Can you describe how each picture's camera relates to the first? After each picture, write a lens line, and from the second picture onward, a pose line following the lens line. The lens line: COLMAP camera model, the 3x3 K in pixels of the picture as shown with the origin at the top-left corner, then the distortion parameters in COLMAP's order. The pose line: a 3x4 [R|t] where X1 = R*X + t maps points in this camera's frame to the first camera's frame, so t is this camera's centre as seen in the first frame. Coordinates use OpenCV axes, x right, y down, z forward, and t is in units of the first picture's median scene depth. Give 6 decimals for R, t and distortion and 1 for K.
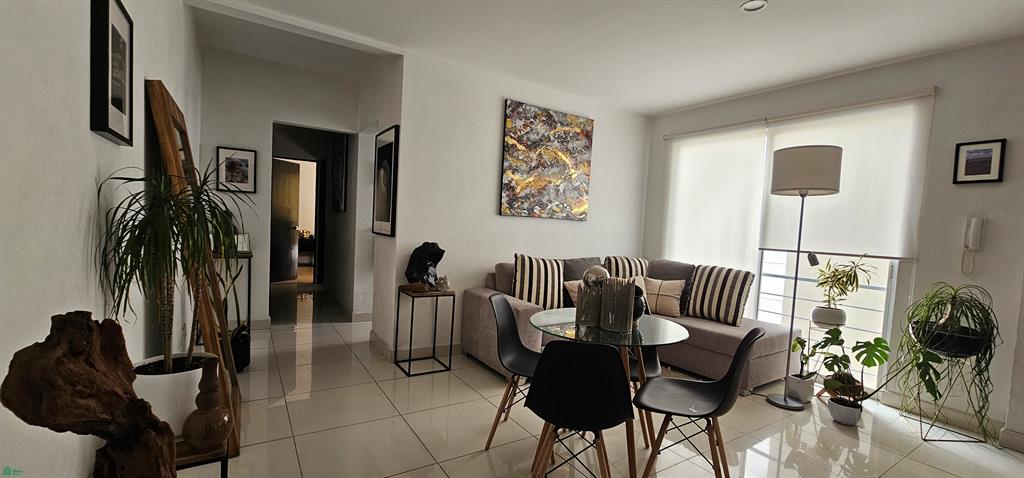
lens RADIAL K [[417.6, 0, 517.1], [0, 417.6, 247.3], [0, 0, 1]] dist [-0.001989, -0.000277]
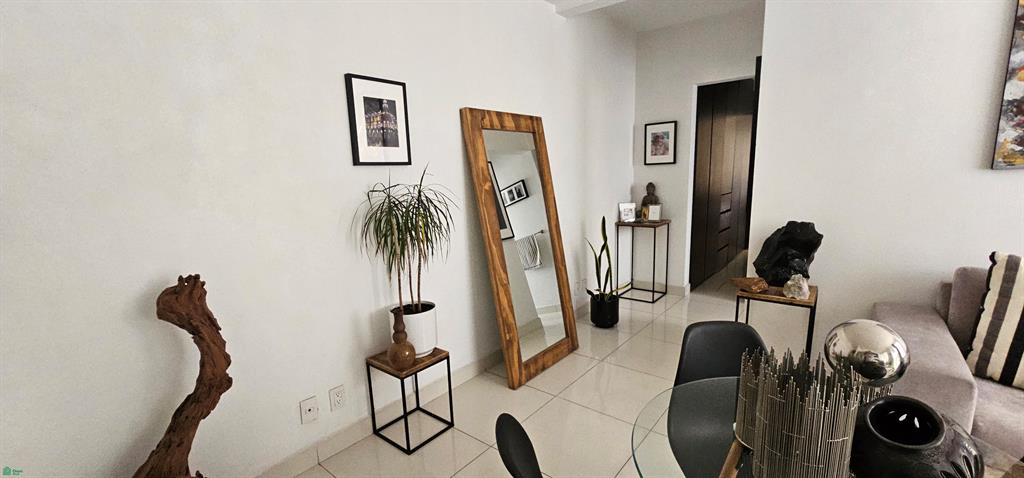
lens RADIAL K [[417.6, 0, 517.1], [0, 417.6, 247.3], [0, 0, 1]] dist [-0.001989, -0.000277]
pose [[0.316922, 0.105254, -0.942593, 0.270673], [0.000233, 0.993815, 0.111052, -0.043190], [0.948452, -0.035414, 0.314937, 0.338611]]
